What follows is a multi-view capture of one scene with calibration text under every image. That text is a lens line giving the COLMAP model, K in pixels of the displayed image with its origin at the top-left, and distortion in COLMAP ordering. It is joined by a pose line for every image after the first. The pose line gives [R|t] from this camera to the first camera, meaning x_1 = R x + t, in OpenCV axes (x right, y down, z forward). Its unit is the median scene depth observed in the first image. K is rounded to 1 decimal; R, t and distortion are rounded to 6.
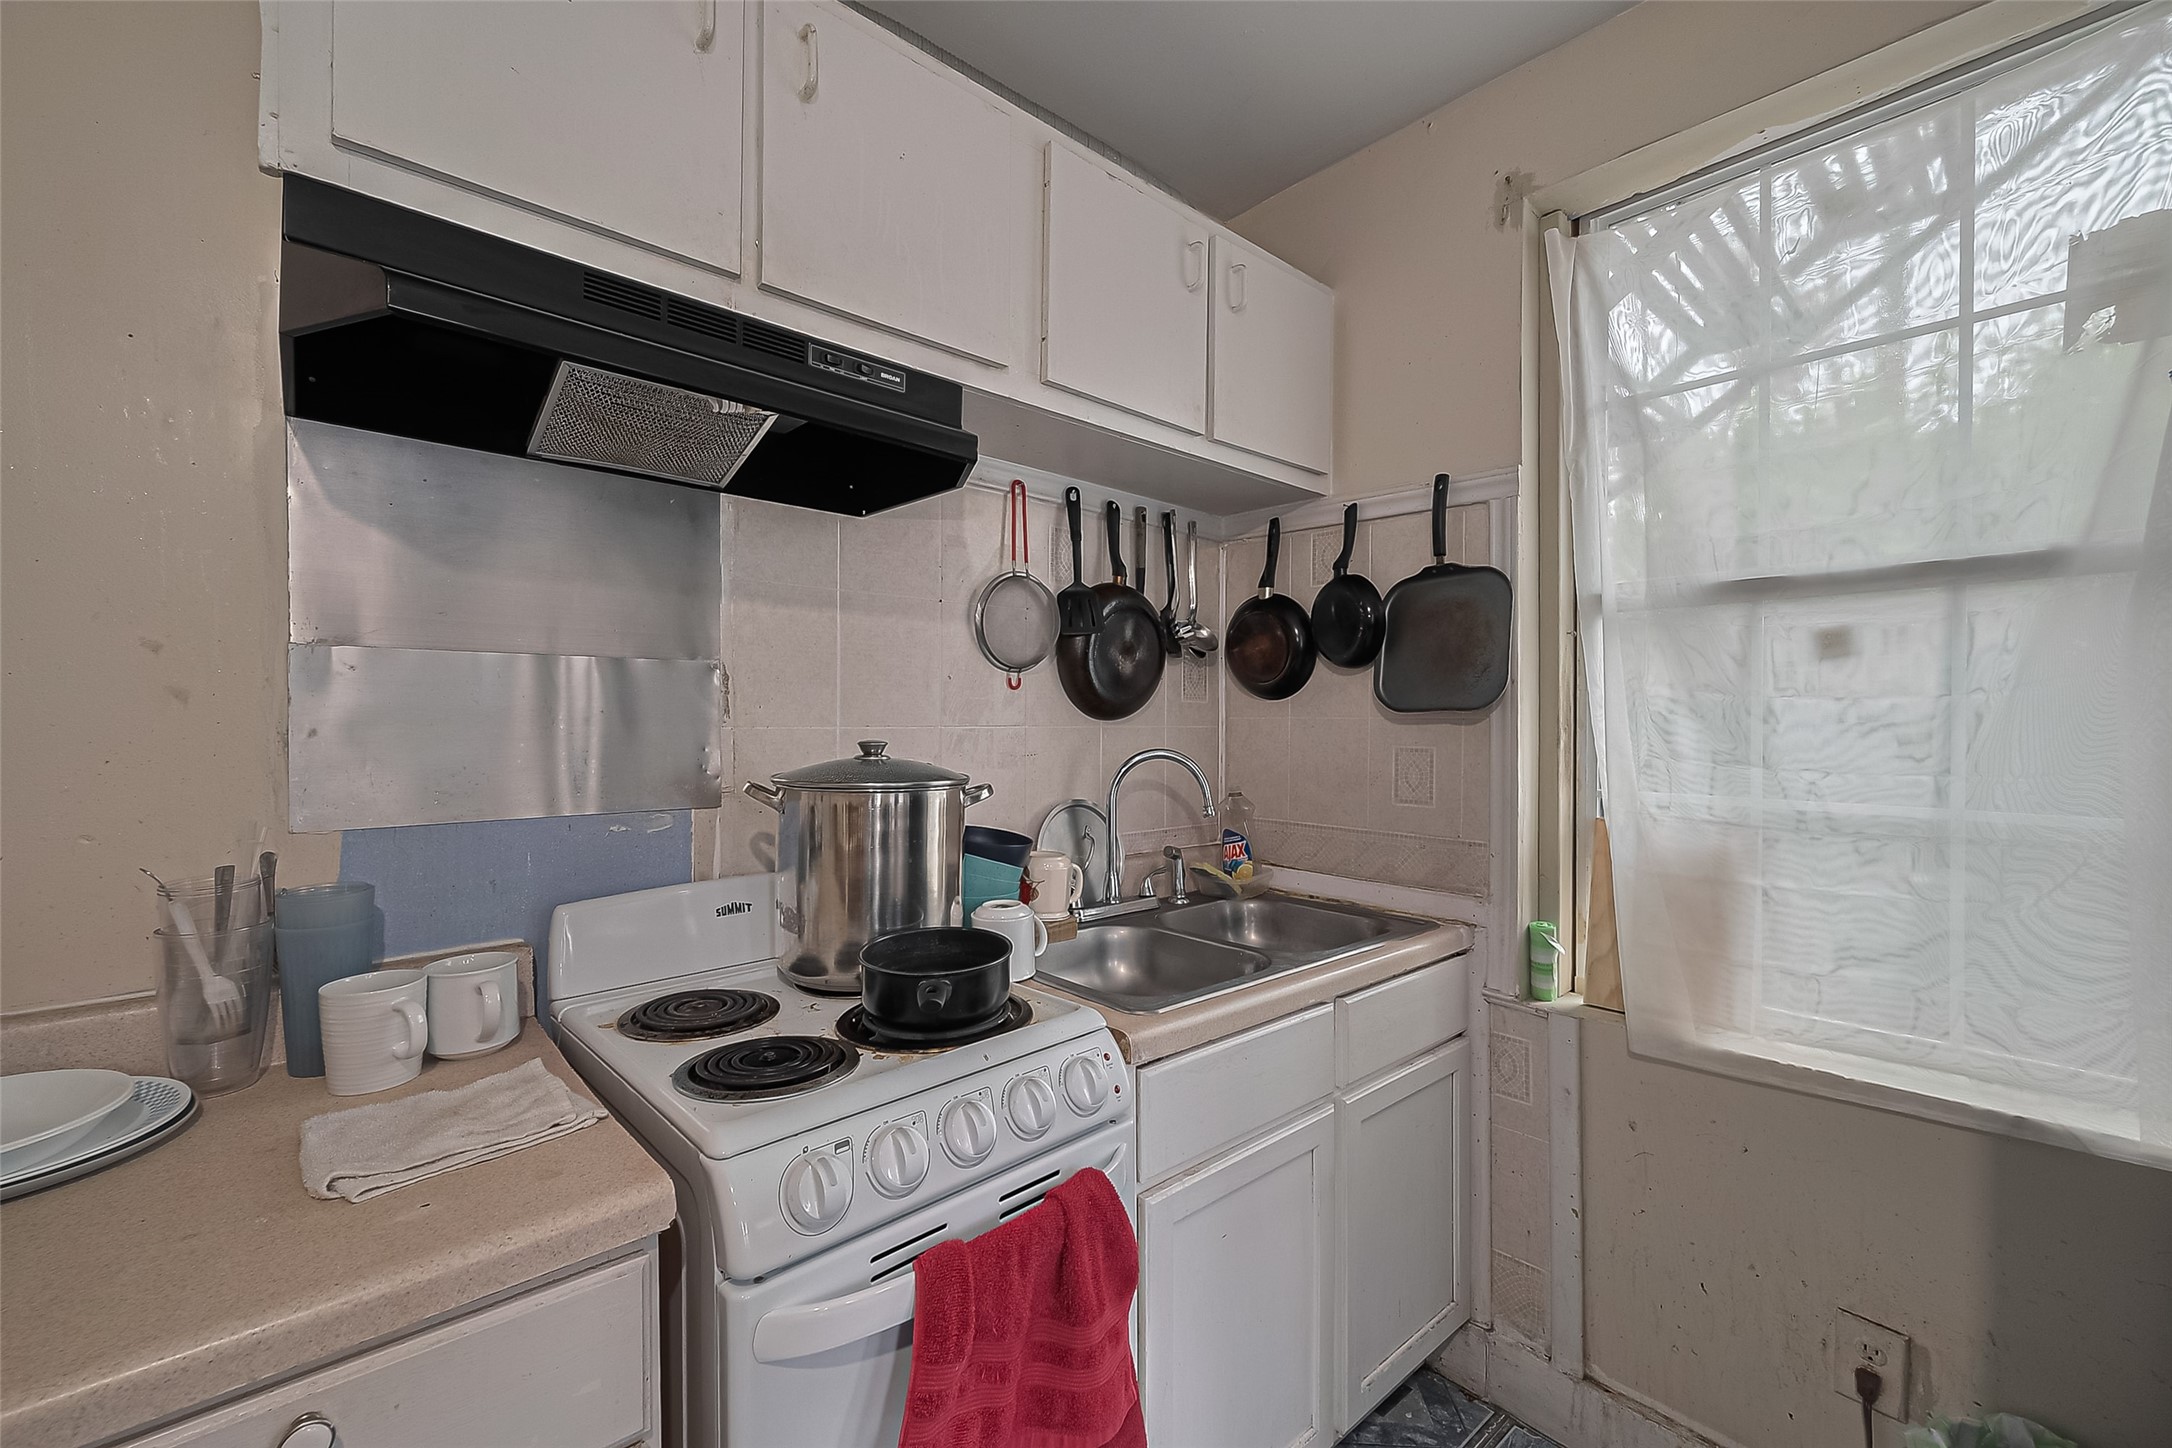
lens RADIAL K [[865.6, 0, 1086.1], [0, 865.6, 723.5], [0, 0, 1]] dist [0.000377, 0.000176]
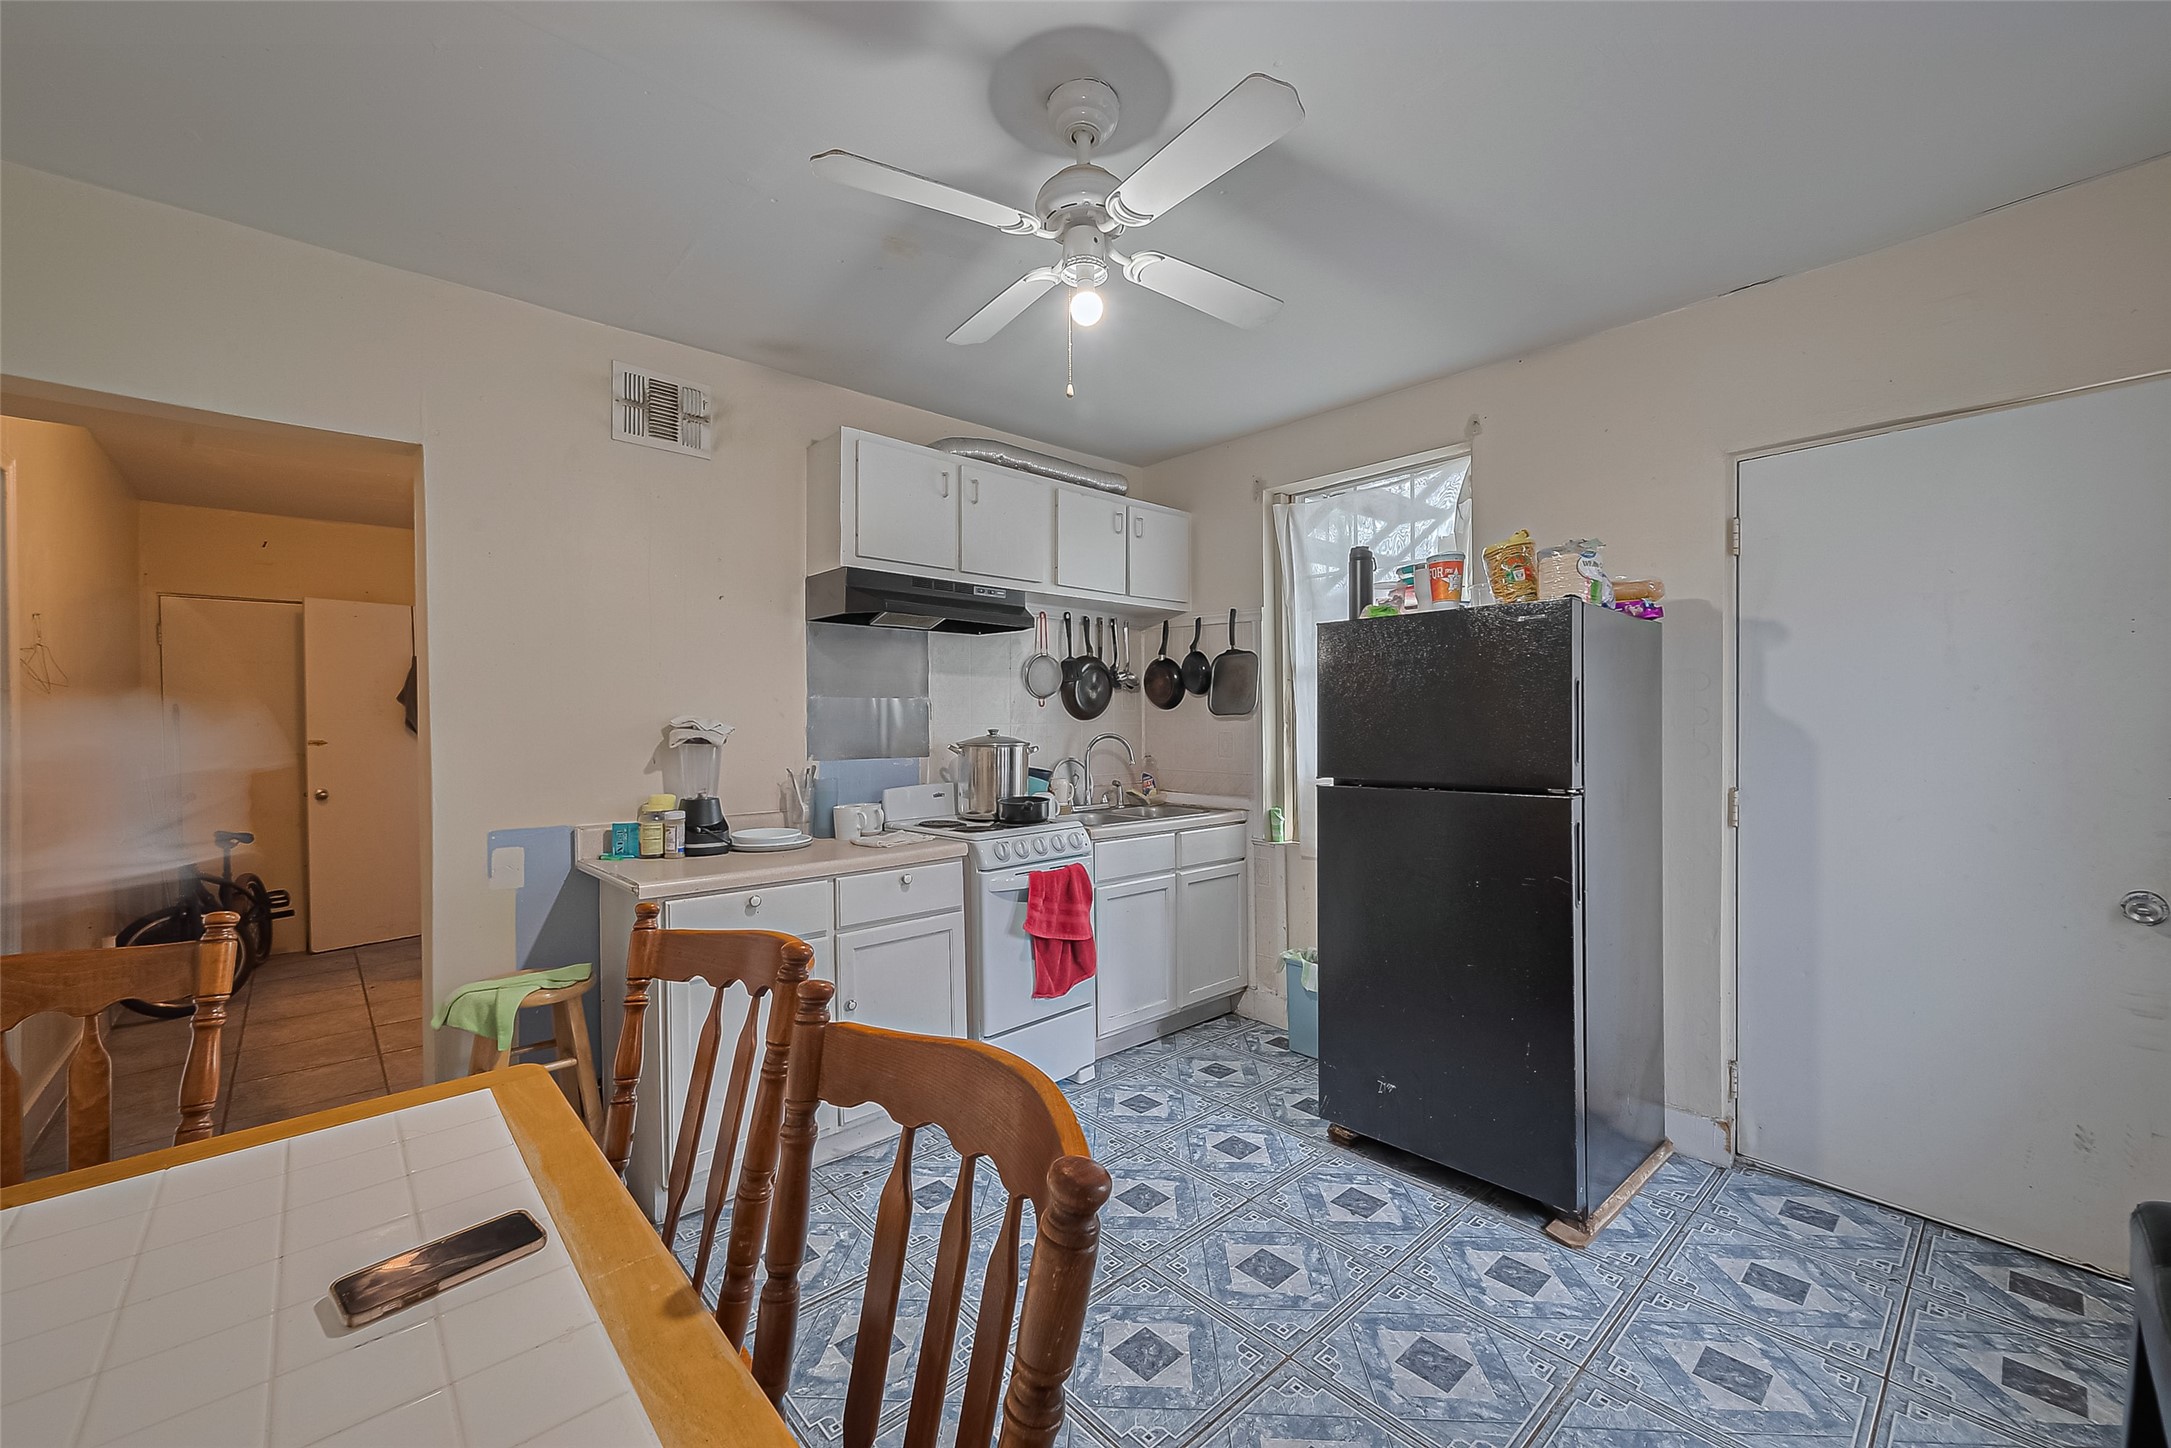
lens RADIAL K [[865.2, 0, 1080.8], [0, 865.2, 728.4], [0, 0, 1]] dist [0.000377, 0.000176]
pose [[0.999929, -0.009142, 0.007646, -0.001385], [0.009094, 0.999939, 0.006332, 0.002686], [-0.007704, -0.006262, 0.999951, -1.182979]]
